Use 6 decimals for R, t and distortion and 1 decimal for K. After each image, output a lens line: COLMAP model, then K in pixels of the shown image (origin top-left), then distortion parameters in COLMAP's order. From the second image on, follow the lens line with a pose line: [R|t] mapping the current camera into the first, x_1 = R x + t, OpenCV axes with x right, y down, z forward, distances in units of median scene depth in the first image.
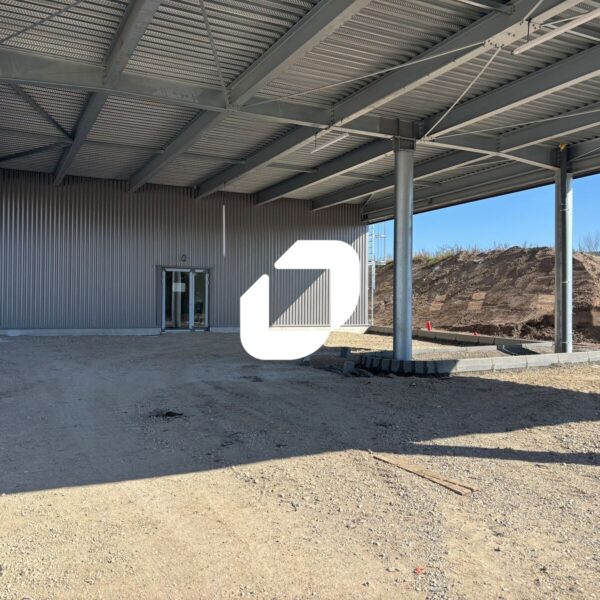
lens RADIAL K [[611.9, 0, 284.6], [0, 611.9, 290.9], [0, 0, 1]] dist [0.031844, 0.000000]
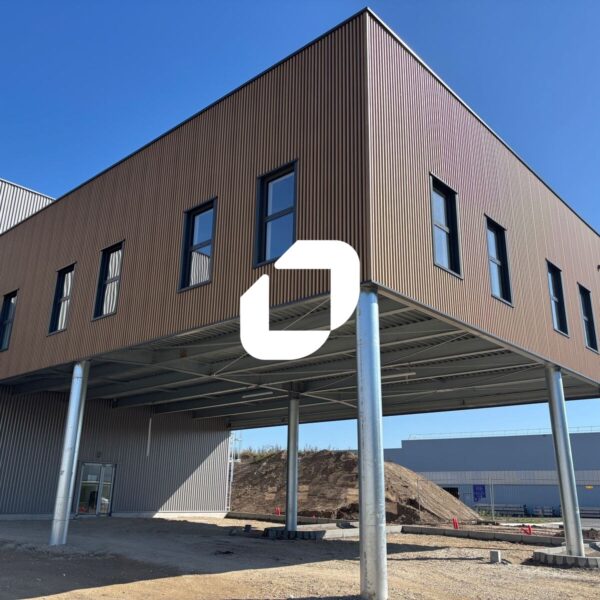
lens RADIAL K [[611.9, 0, 297.3], [0, 611.9, 294.2], [0, 0, 1]] dist [0.031844, 0.000000]
pose [[0.929881, 0.124389, 0.346191, -0.219182], [-0.019783, 0.956643, -0.290592, -0.007596], [-0.367327, 0.263367, 0.892025, -0.309721]]
